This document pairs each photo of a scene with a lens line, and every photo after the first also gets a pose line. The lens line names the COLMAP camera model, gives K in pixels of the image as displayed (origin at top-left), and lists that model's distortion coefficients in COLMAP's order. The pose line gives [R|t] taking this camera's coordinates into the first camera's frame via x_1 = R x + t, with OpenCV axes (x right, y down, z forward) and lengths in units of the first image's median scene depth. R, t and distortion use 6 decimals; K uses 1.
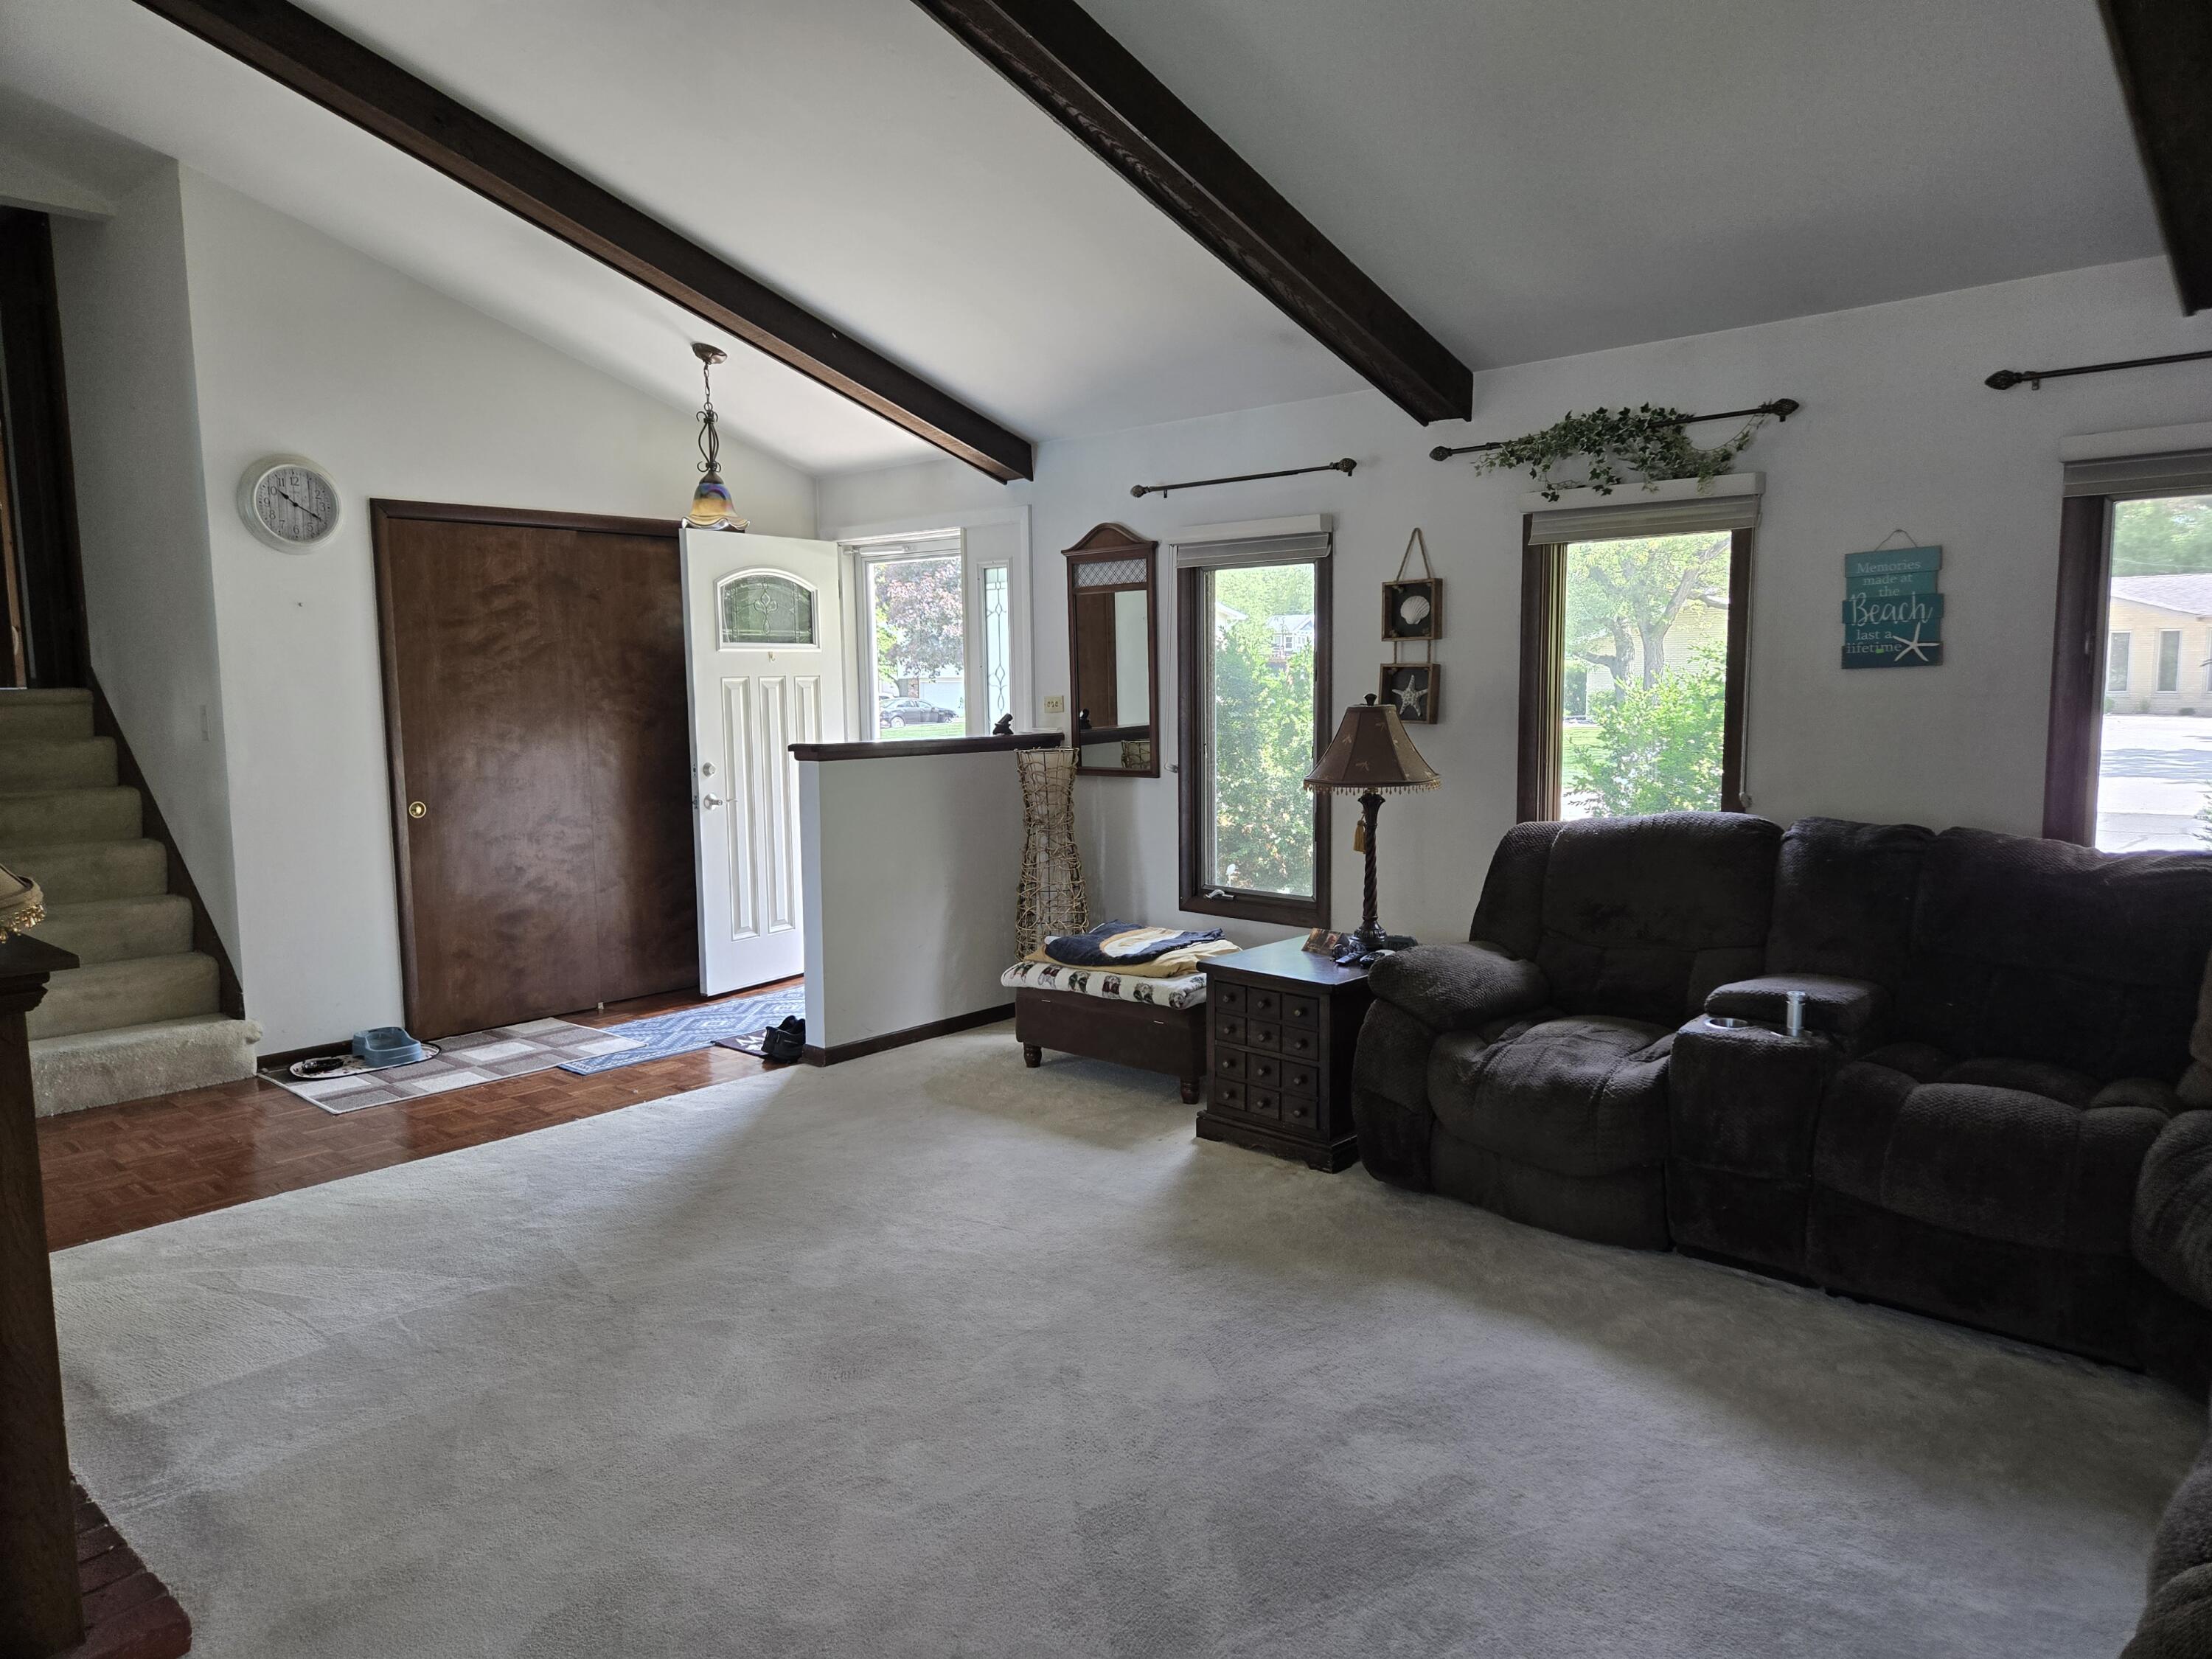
lens RADIAL K [[1466.3, 0, 1110.1], [0, 1466.3, 819.9], [0, 0, 1]] dist [0.070843, -0.058217]
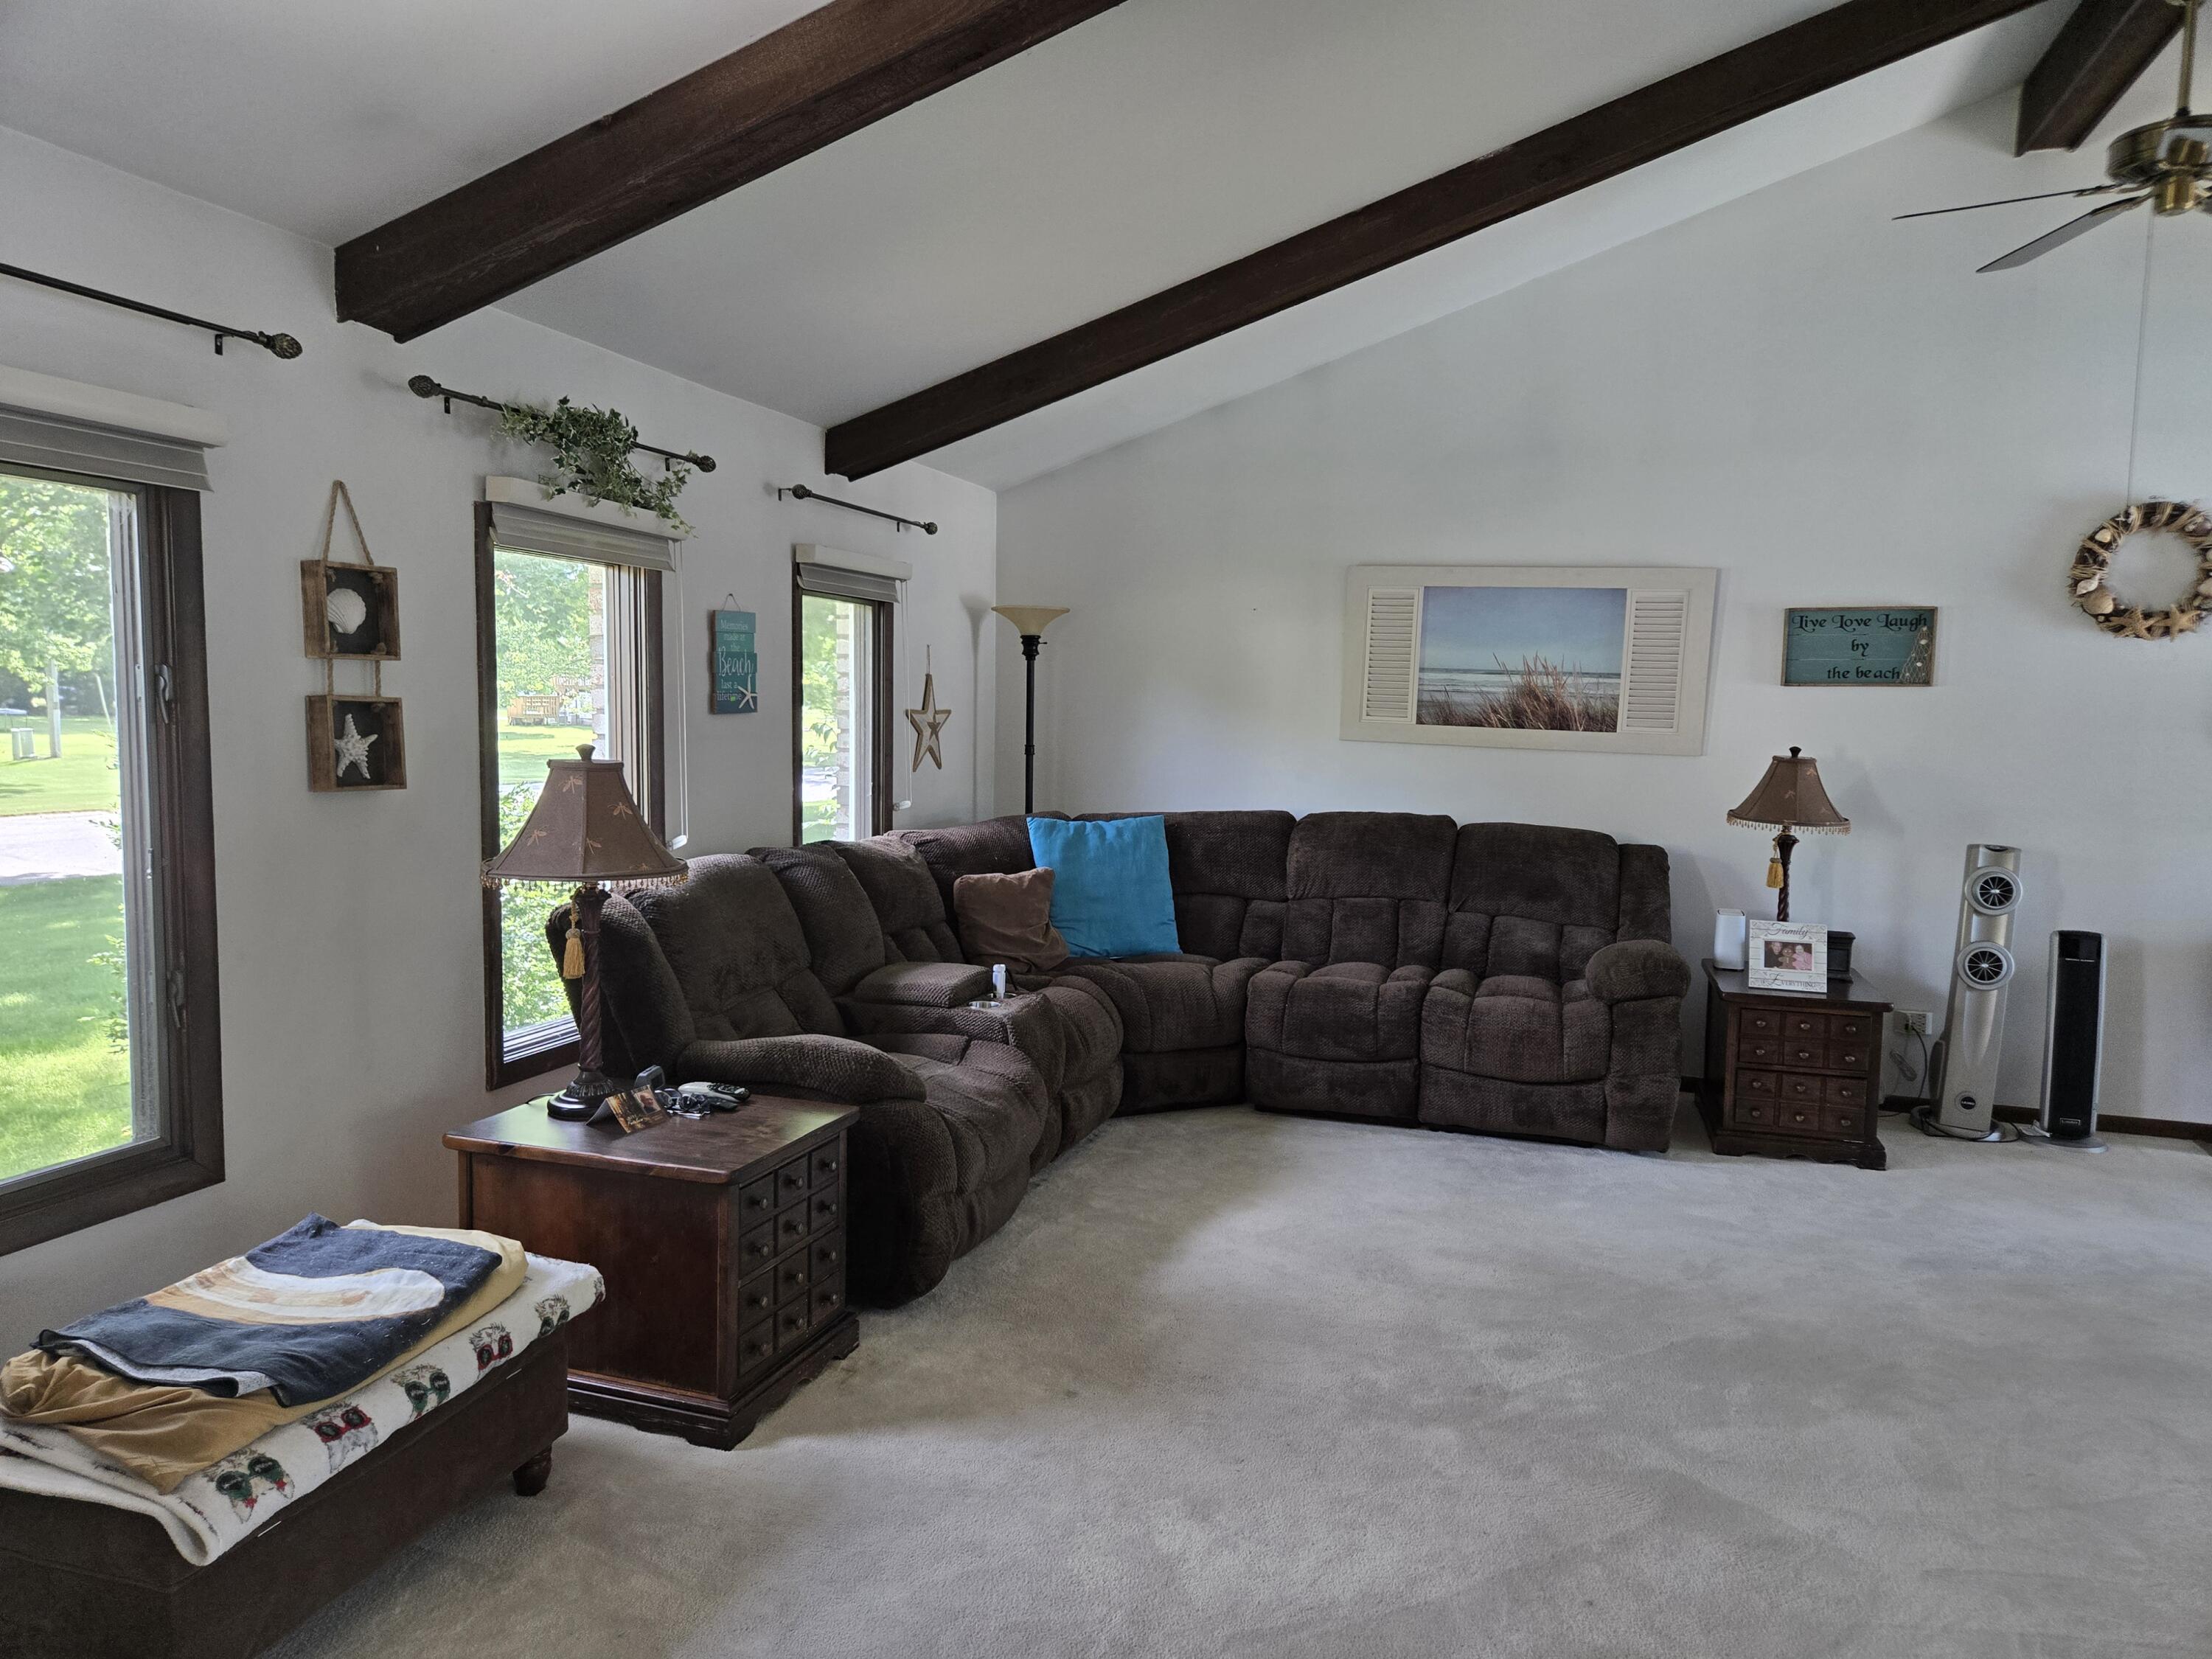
lens RADIAL K [[1483.5, 0, 1112.5], [0, 1483.5, 817.4], [0, 0, 1]] dist [0.070064, -0.047931]
pose [[-0.408885, -0.063893, 0.910346, -0.558142], [0.077266, 0.991540, 0.104296, -0.104114], [-0.909309, 0.112984, -0.400489, 1.043159]]
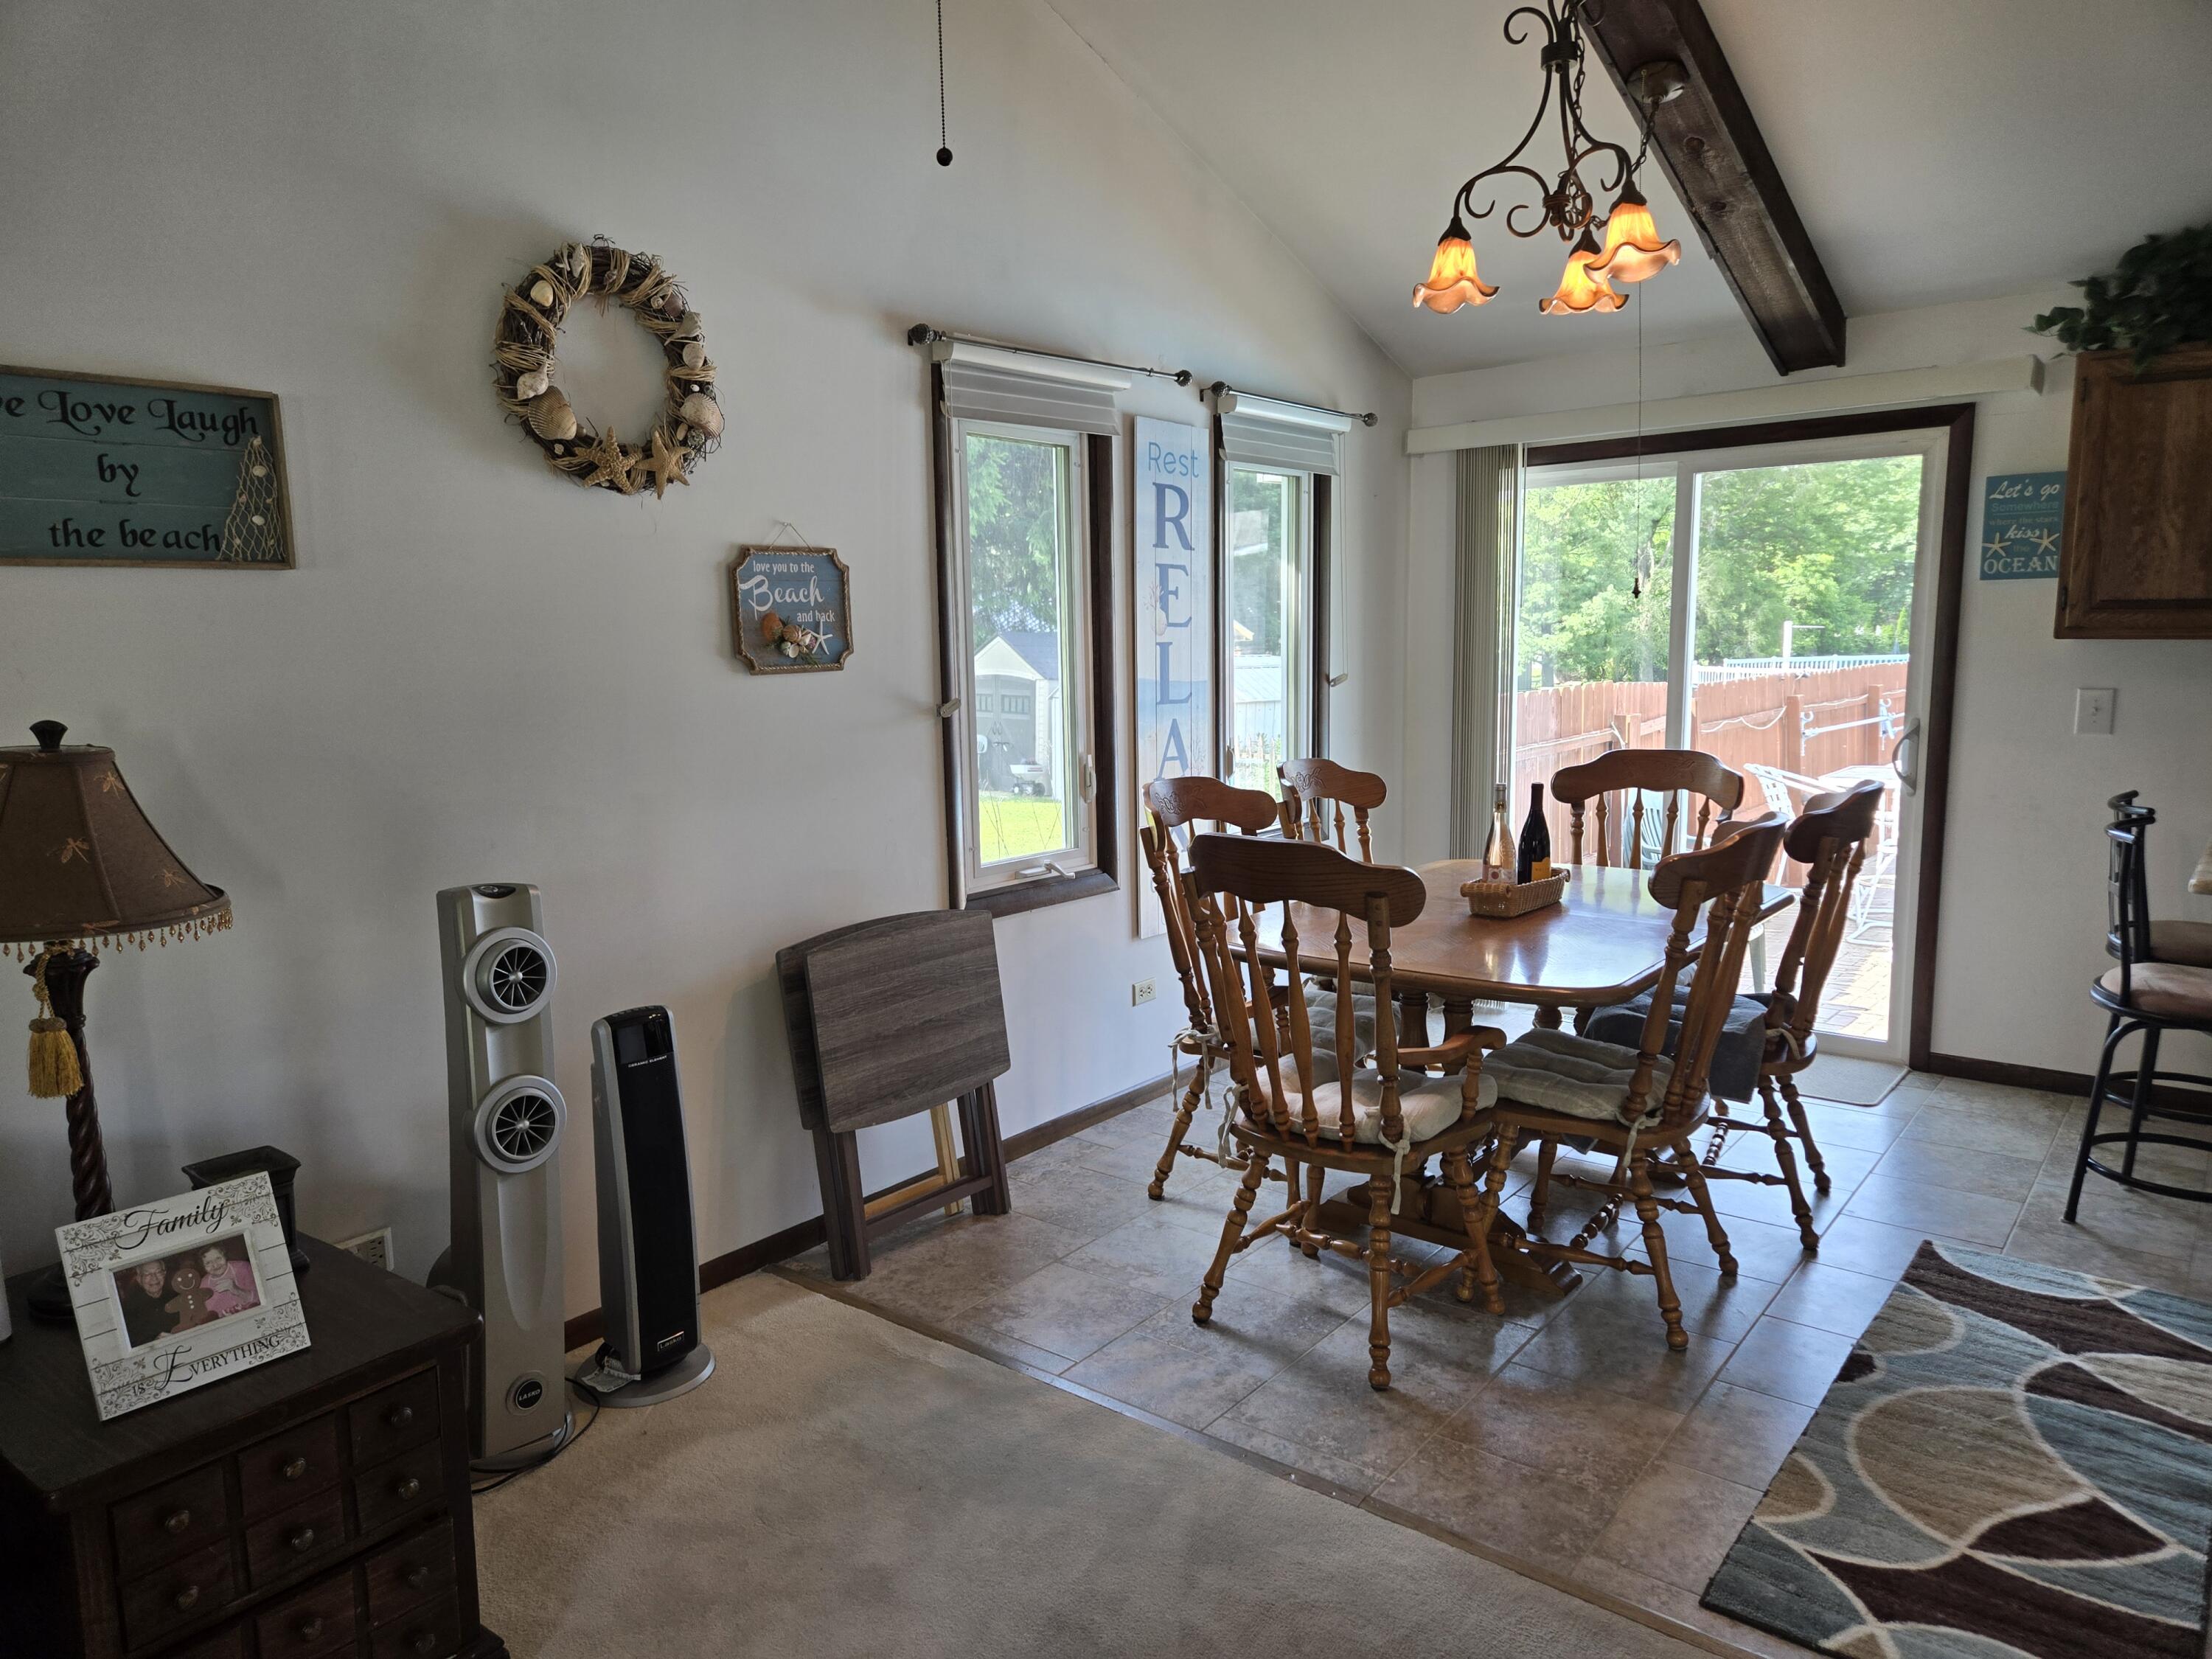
lens RADIAL K [[1491.7, 0, 1100.2], [0, 1491.7, 847.1], [0, 0, 1]] dist [0.093971, -0.073089]
pose [[-0.998048, 0.034389, -0.052138, -0.009025], [0.020626, 0.969410, 0.244581, -0.065523], [0.058954, 0.243028, -0.968226, 0.565487]]
